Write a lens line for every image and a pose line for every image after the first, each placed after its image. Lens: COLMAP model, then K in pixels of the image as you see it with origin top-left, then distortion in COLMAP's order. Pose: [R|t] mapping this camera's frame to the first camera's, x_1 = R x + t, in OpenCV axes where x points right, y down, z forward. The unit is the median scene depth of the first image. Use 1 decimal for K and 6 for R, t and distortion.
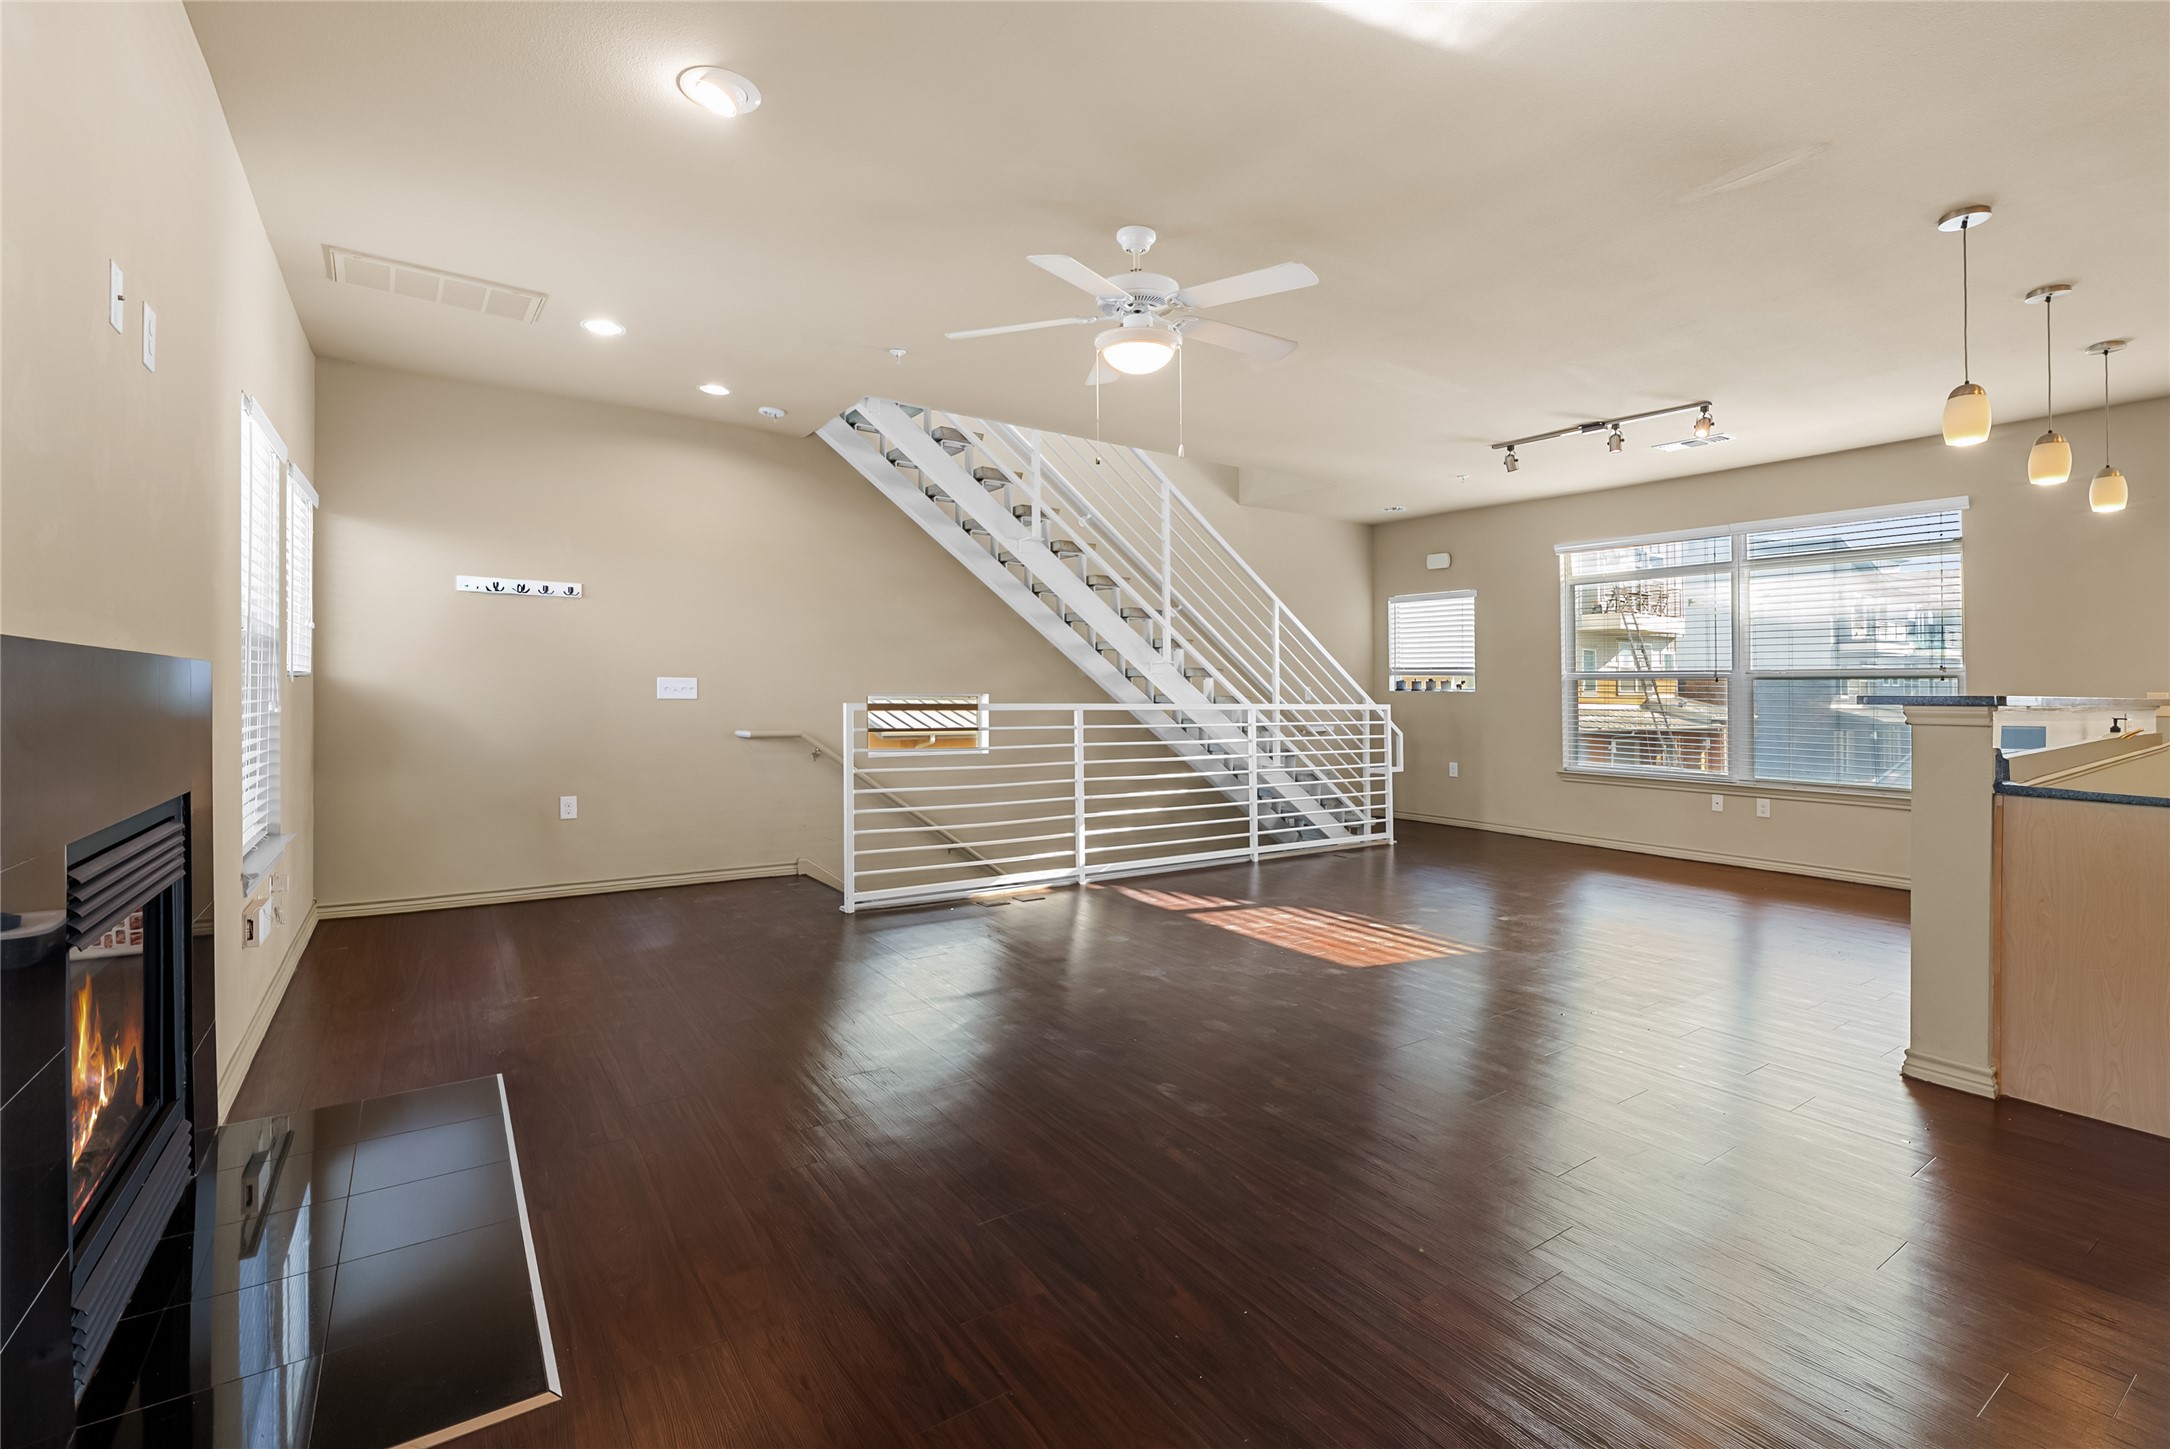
lens RADIAL K [[950.4, 0, 1094.1], [0, 950.4, 676.7], [0, 0, 1]] dist [0.004839, -0.000374]
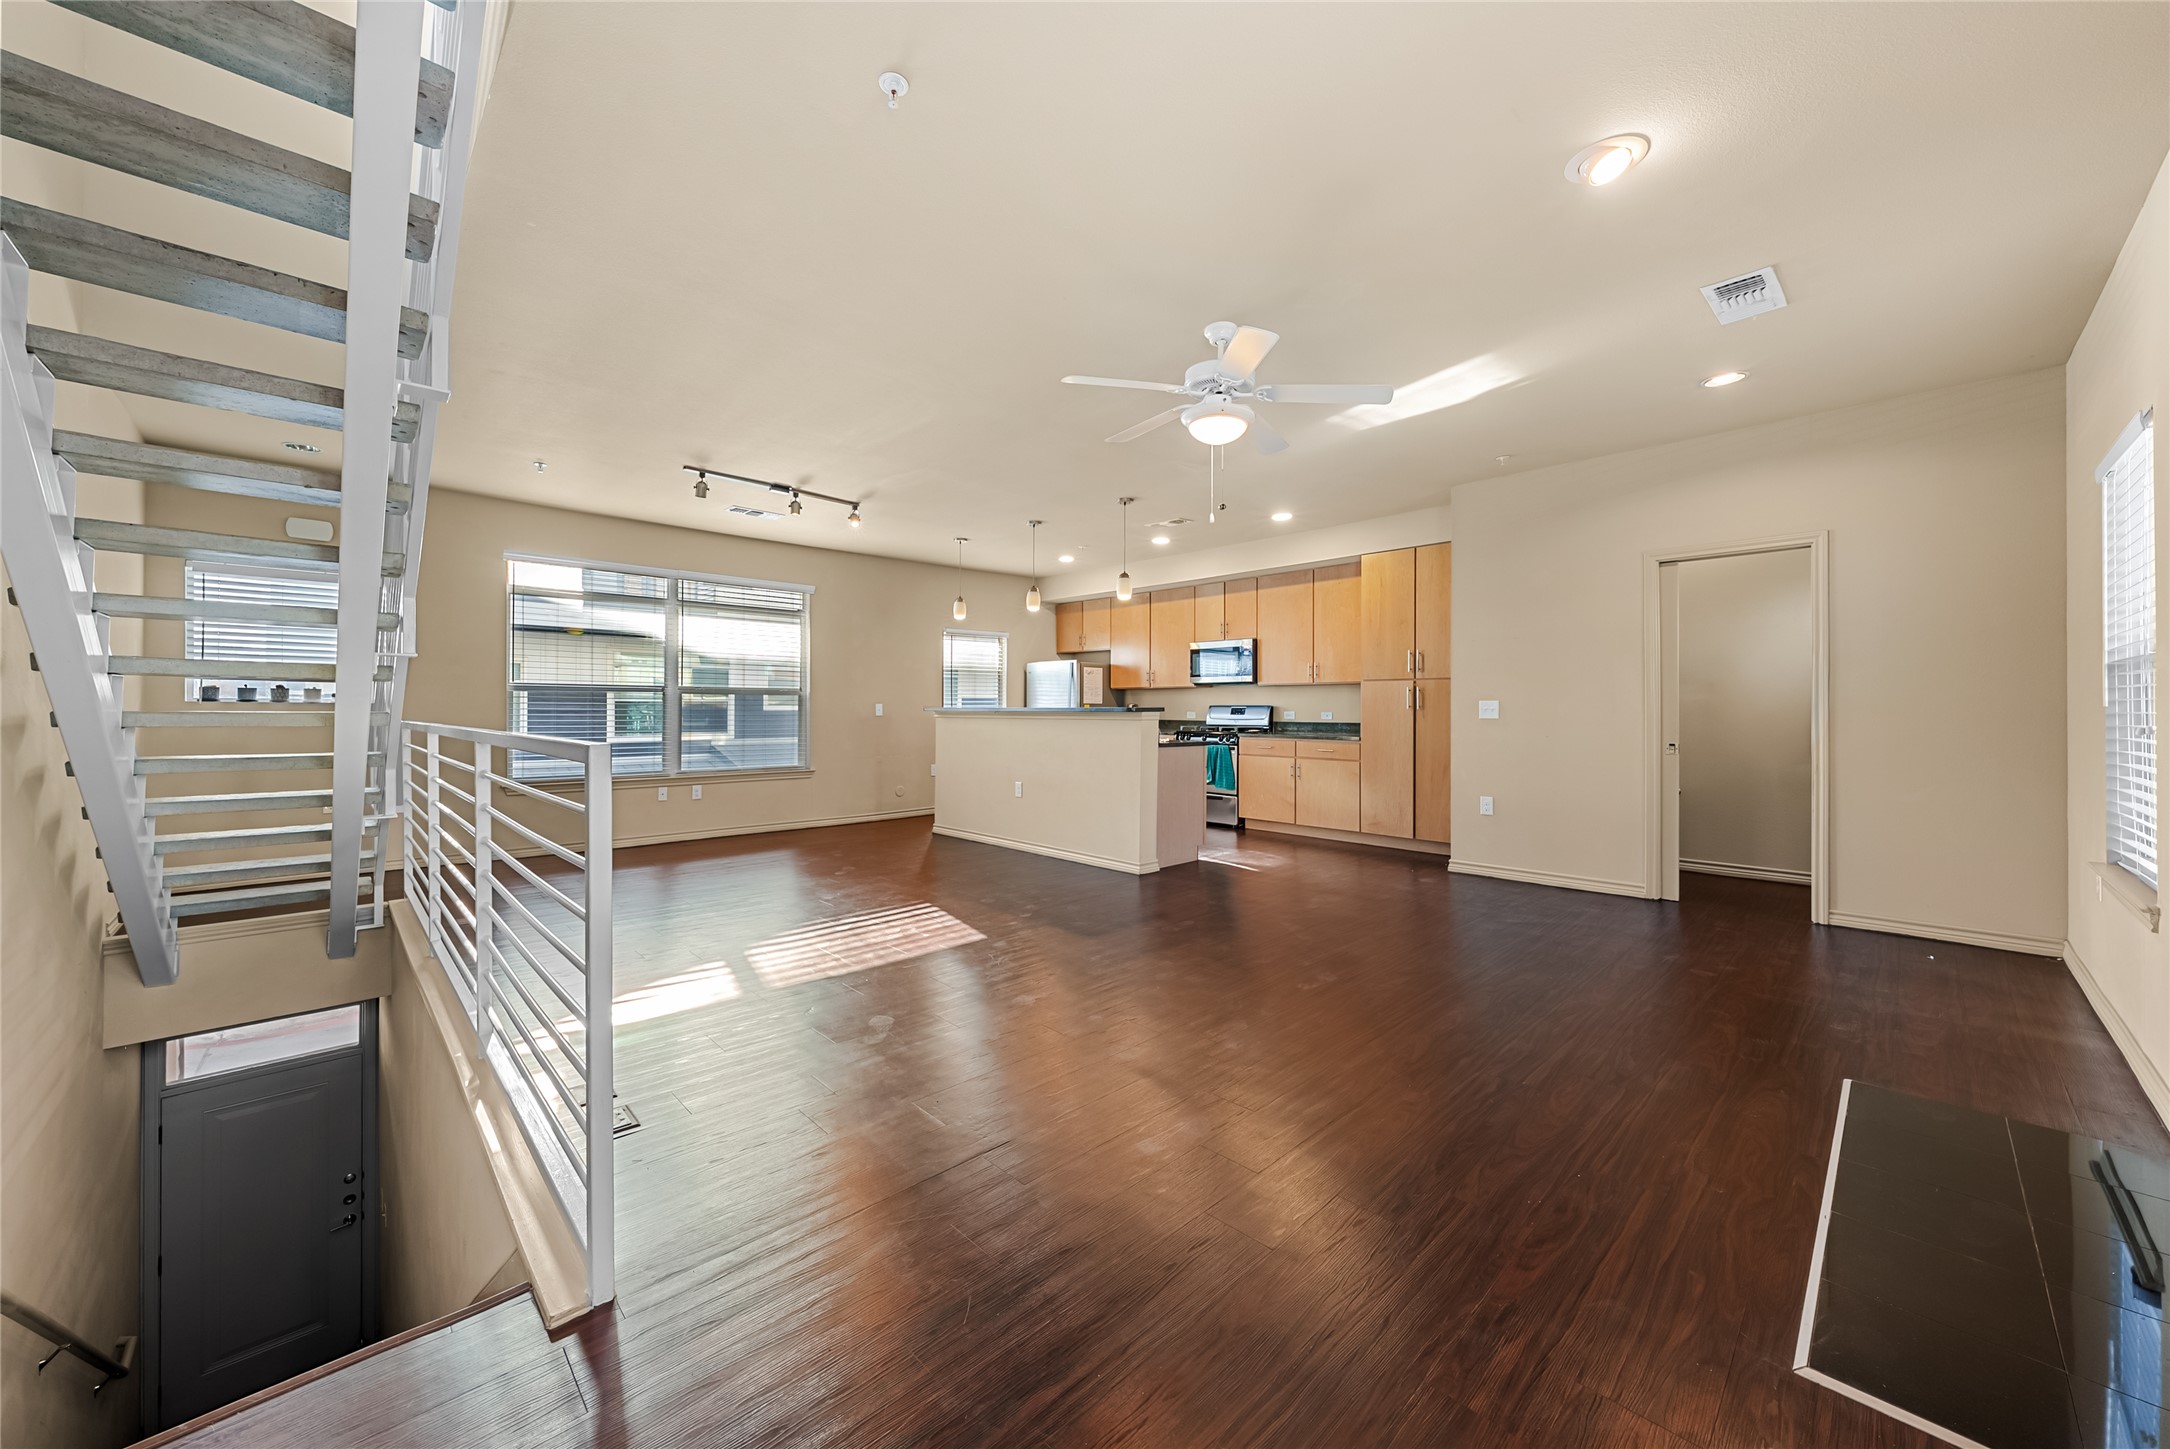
lens RADIAL K [[781.8, 0, 1072.6], [0, 781.8, 701.3], [0, 0, 1]] dist [-0.007594, 0.000791]
pose [[-0.147819, -0.001200, 0.989014, -0.415615], [-0.018747, 0.999823, -0.001589, 0.004642], [-0.988837, -0.018776, -0.147815, 0.613786]]
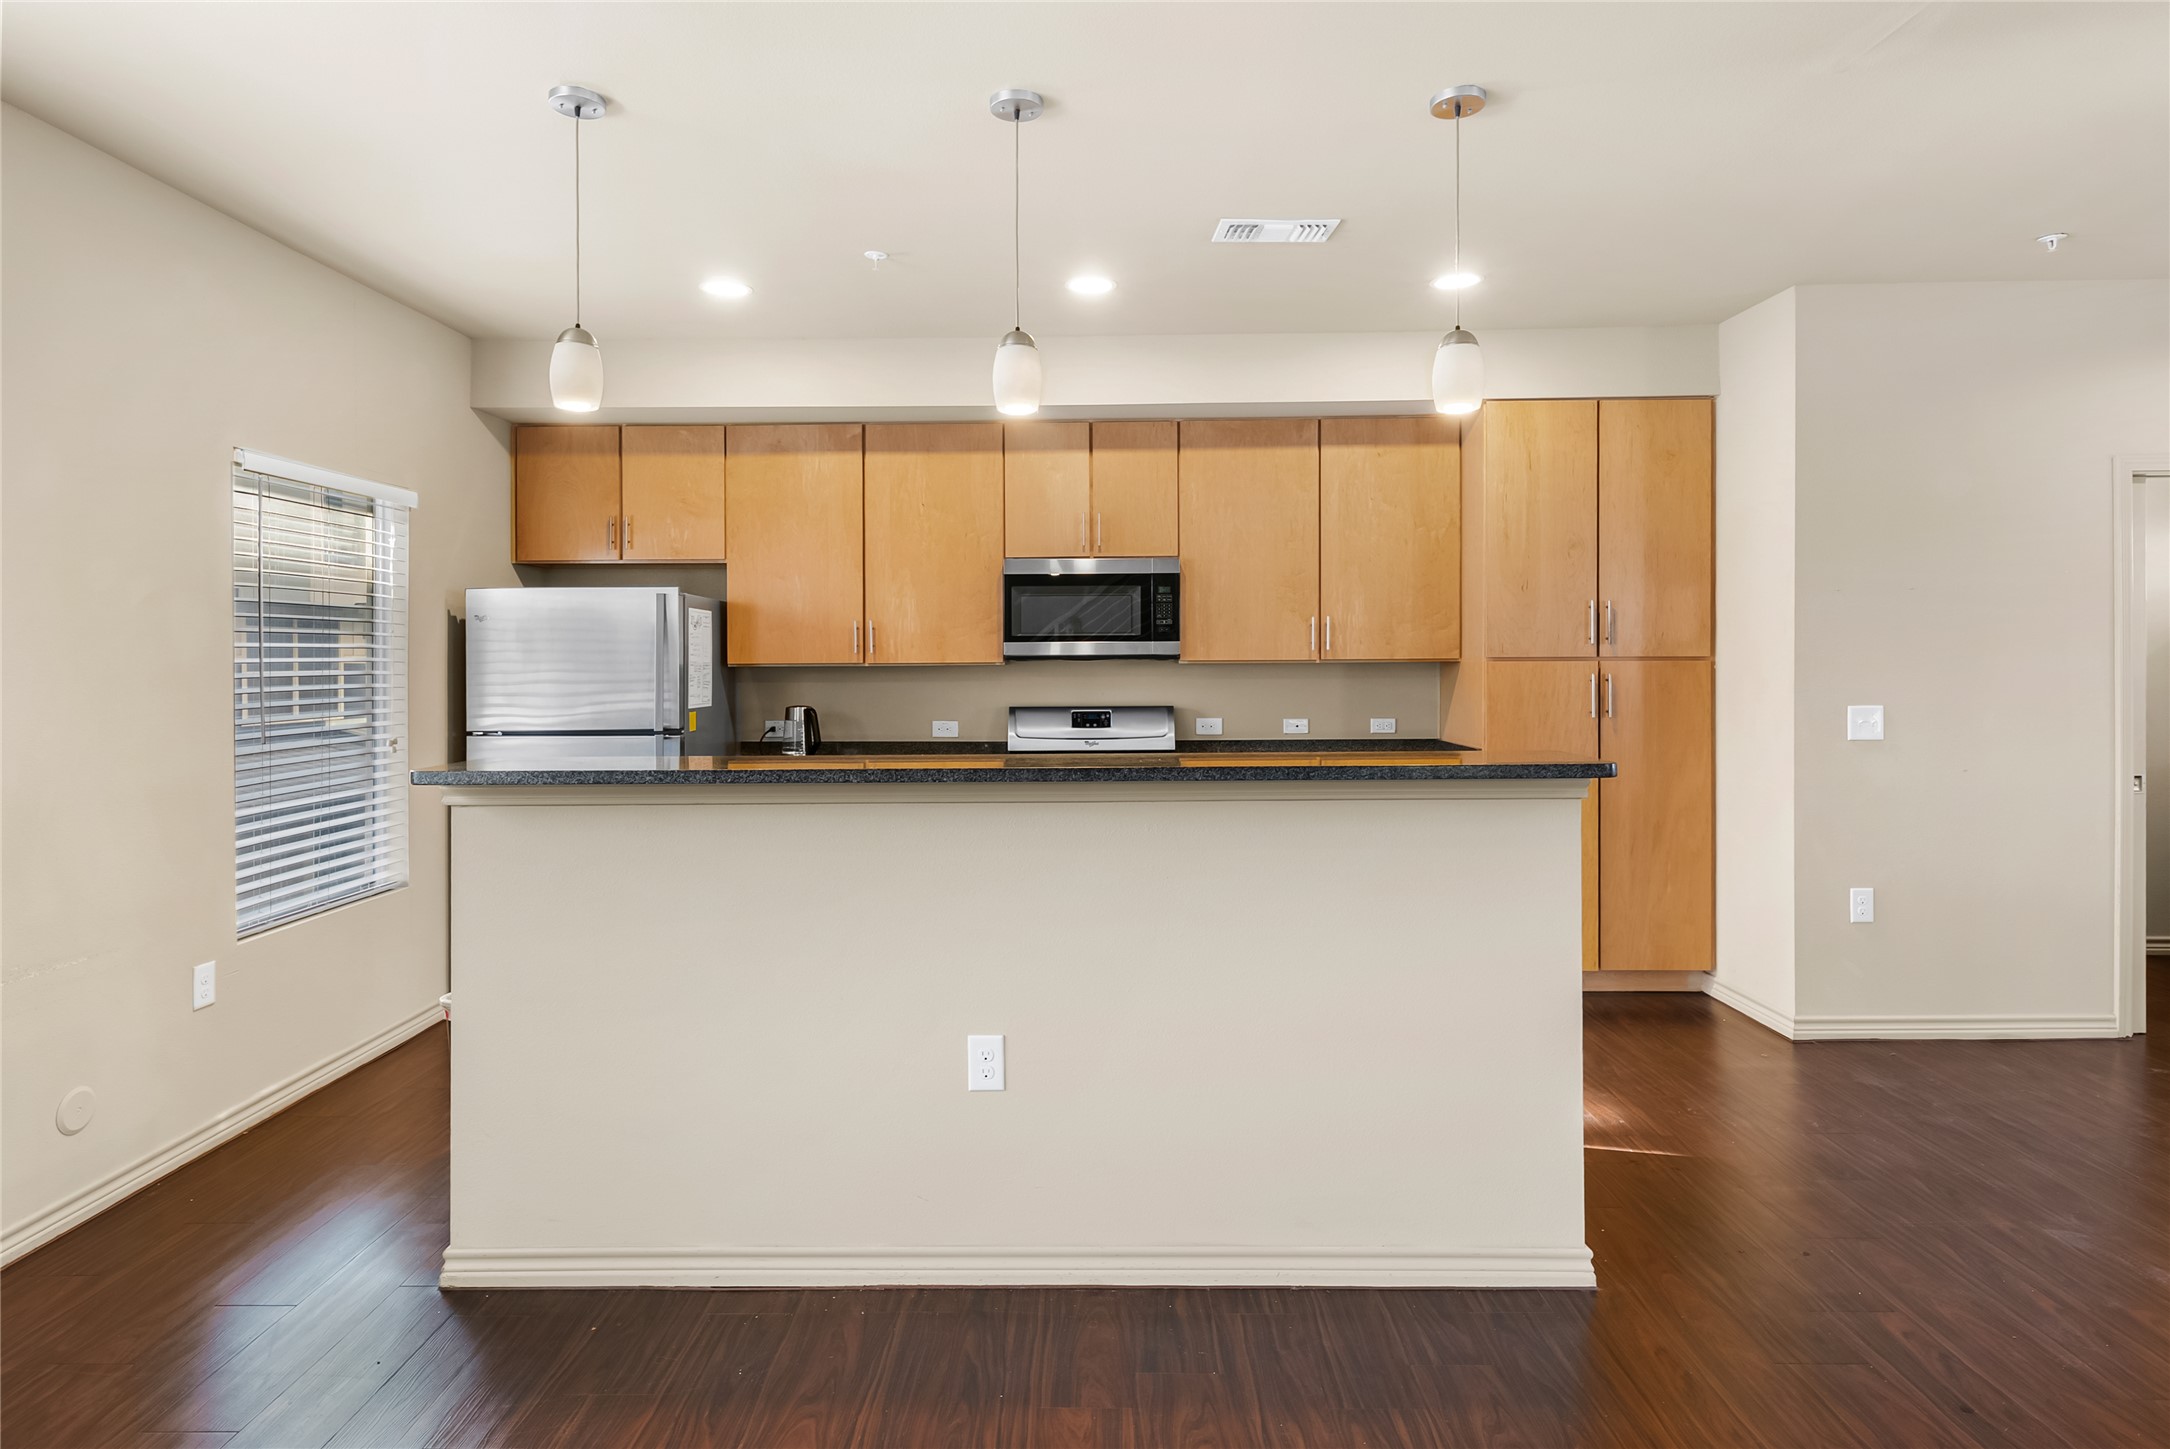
lens RADIAL K [[1156.9, 0, 1073.2], [0, 1156.9, 662.0], [0, 0, 1]] dist [-0.005879, 0.000079]
pose [[-0.812194, -0.003015, 0.583380, 0.280157], [-0.009996, 0.999912, -0.008749, -0.018522], [-0.583302, -0.012937, -0.812152, 0.829258]]
